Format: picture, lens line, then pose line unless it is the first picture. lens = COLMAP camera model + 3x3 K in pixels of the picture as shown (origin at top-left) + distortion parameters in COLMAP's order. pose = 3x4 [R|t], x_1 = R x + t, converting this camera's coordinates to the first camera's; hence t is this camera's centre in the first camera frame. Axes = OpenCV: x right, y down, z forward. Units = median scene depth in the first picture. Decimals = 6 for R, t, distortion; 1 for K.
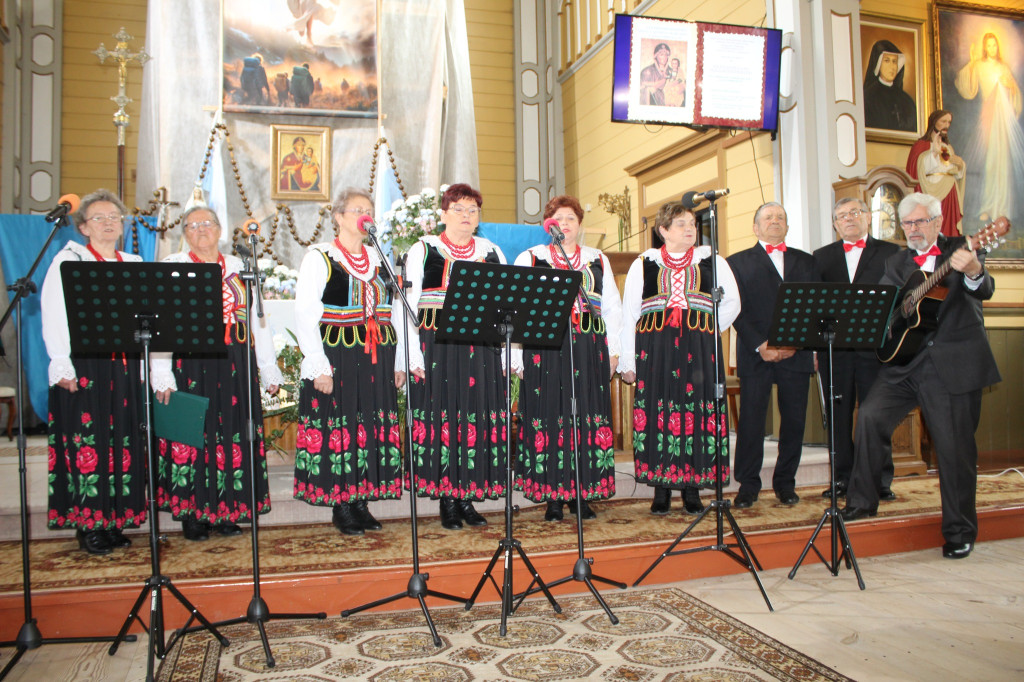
lens RADIAL K [[849.2, 0, 504.2], [0, 849.2, 338.1], [0, 0, 1]] dist [-0.162954, 0.140568]
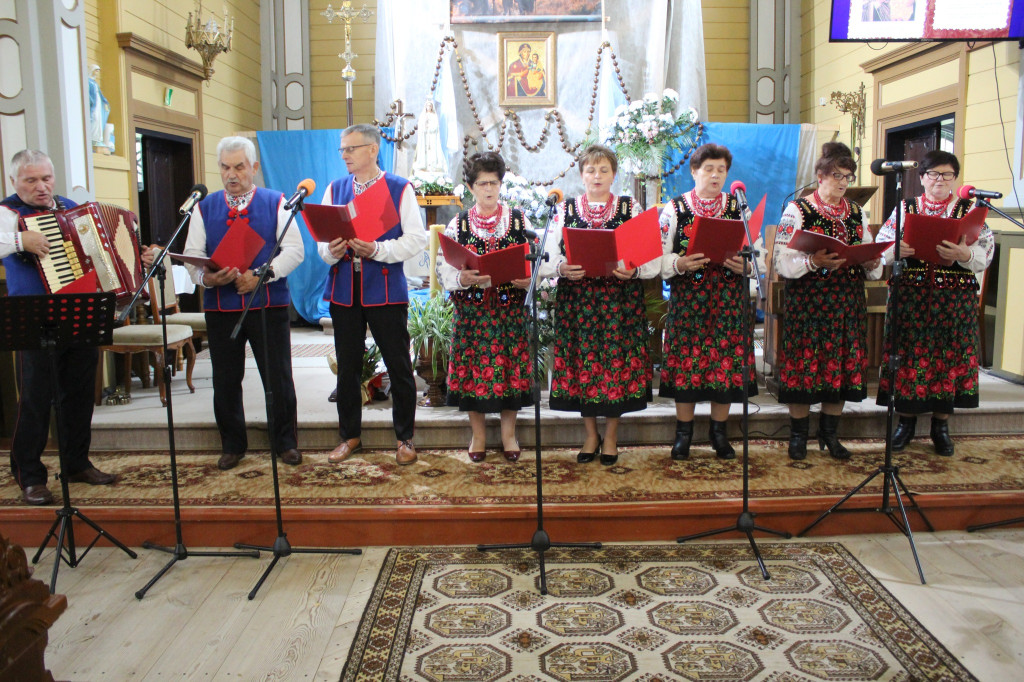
lens RADIAL K [[849.2, 0, 504.2], [0, 849.2, 338.1], [0, 0, 1]] dist [-0.162954, 0.140568]
pose [[0.958155, 0.042773, -0.283036, 0.036391], [0.004928, 0.986161, 0.165714, -0.057598], [0.286207, -0.160175, 0.944685, -0.030227]]
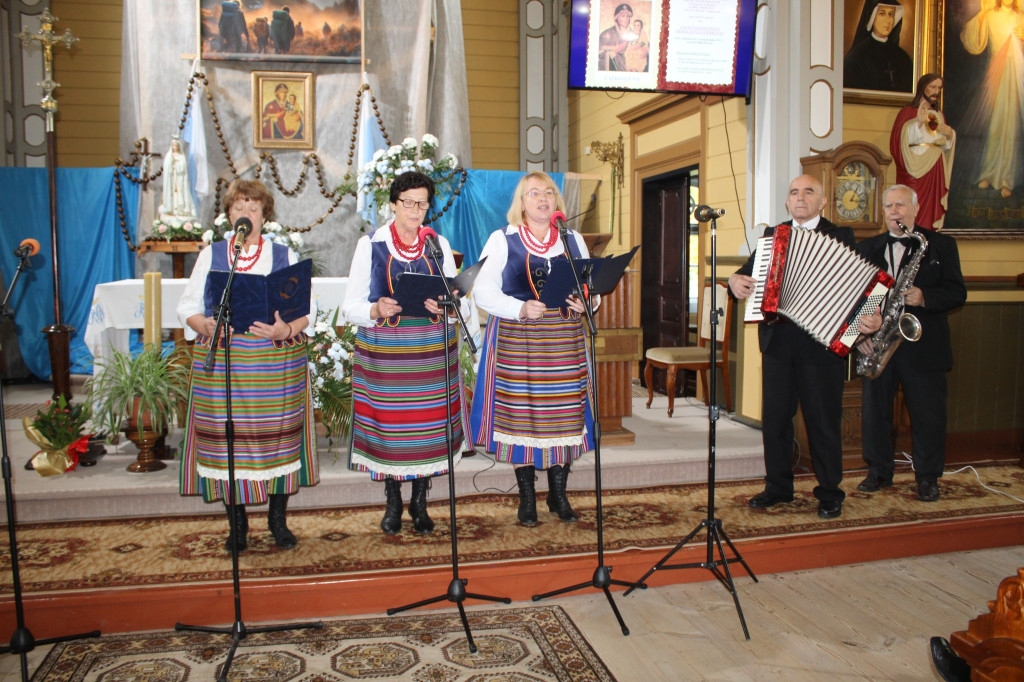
lens RADIAL K [[861.0, 0, 500.5], [0, 861.0, 339.4], [0, 0, 1]] dist [-0.160833, 0.142219]
pose [[0.997656, 0.018864, -0.065774, 0.085328], [-0.011580, 0.993929, 0.109409, -0.056789], [0.067439, -0.108391, 0.991818, 0.006642]]
